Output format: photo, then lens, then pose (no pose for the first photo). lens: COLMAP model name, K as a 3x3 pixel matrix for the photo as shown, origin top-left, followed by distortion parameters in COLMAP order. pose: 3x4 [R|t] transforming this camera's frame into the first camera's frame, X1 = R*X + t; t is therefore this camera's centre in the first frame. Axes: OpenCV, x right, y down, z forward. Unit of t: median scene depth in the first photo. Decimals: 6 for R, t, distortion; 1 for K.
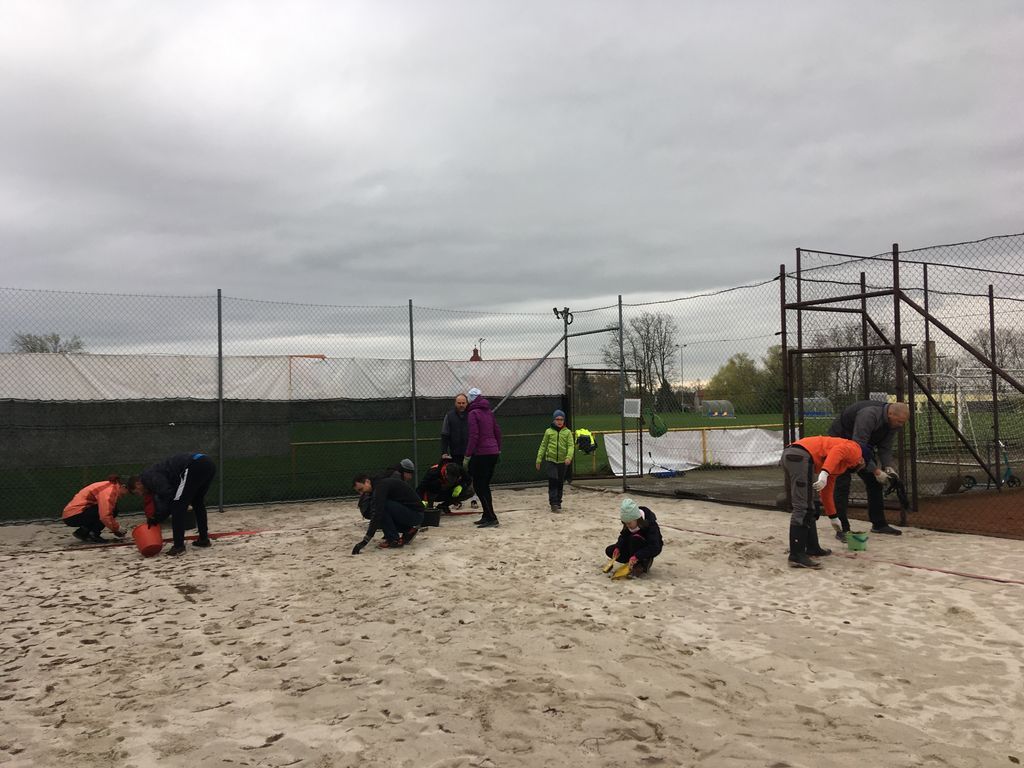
lens RADIAL K [[860.0, 0, 512.0], [0, 860.0, 384.0], [0, 0, 1]] dist [0.121956, -0.184773]
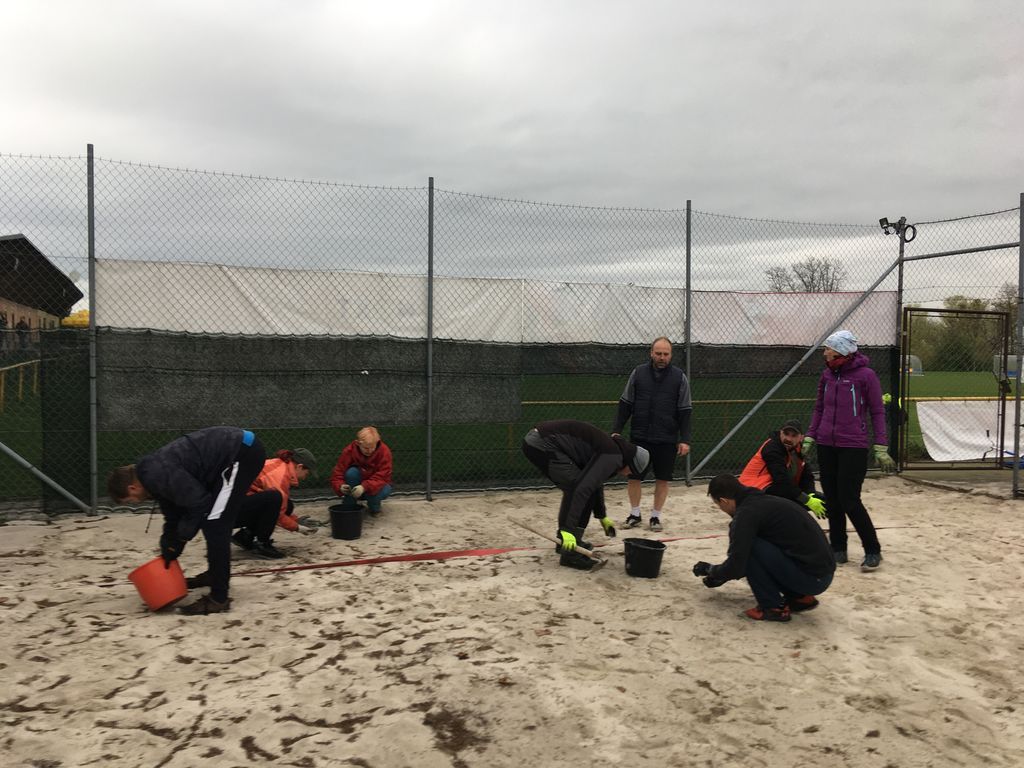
lens RADIAL K [[866.0, 0, 512.0], [0, 866.0, 384.0], [0, 0, 1]] dist [0.073850, -0.000944]
pose [[0.987628, 0.035721, -0.152690, -0.162664], [-0.026161, 0.997596, 0.064170, 0.007386], [0.154615, -0.059382, 0.986189, 0.324290]]
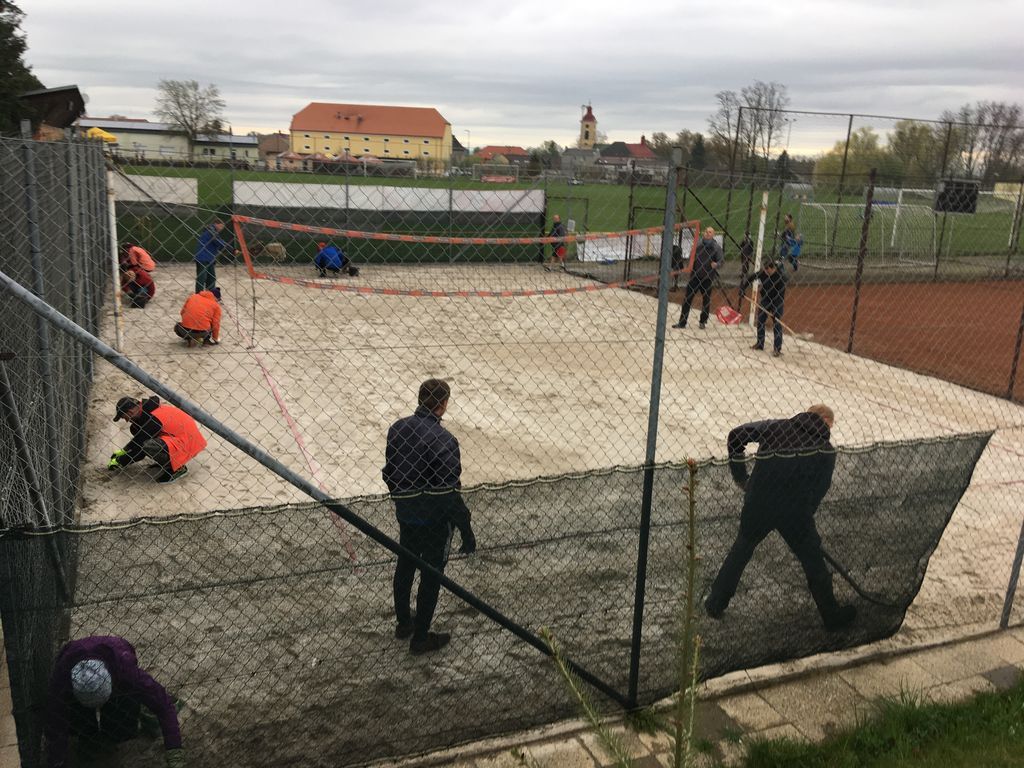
lens RADIAL K [[860.0, 0, 512.0], [0, 860.0, 384.0], [0, 0, 1]] dist [0.121956, -0.184773]
pose [[0.989629, 0.089750, -0.112162, 0.273696], [-0.055818, 0.959697, 0.275437, -0.157451], [0.132362, -0.266320, 0.954753, -0.881891]]
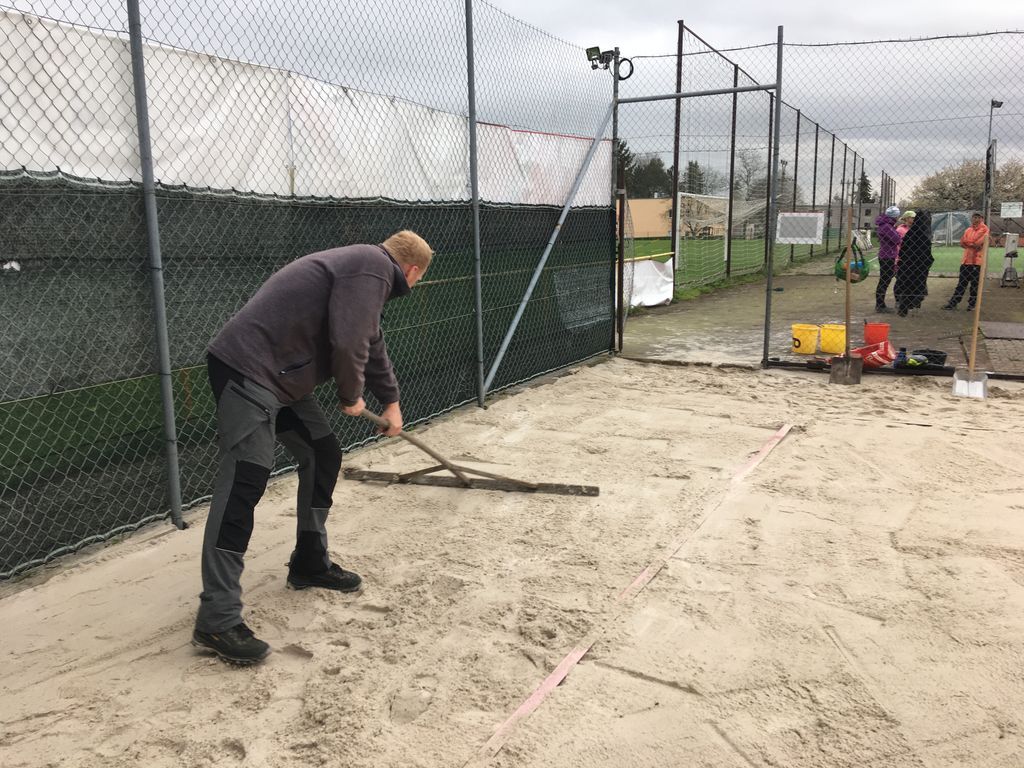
lens RADIAL K [[860.0, 0, 512.0], [0, 860.0, 384.0], [0, 0, 1]] dist [0.121956, -0.184773]
pose [[0.842322, -0.085617, 0.532131, -0.395662], [-0.019764, 0.981732, 0.189241, 0.025728], [-0.538612, -0.169918, 0.825242, 0.653252]]
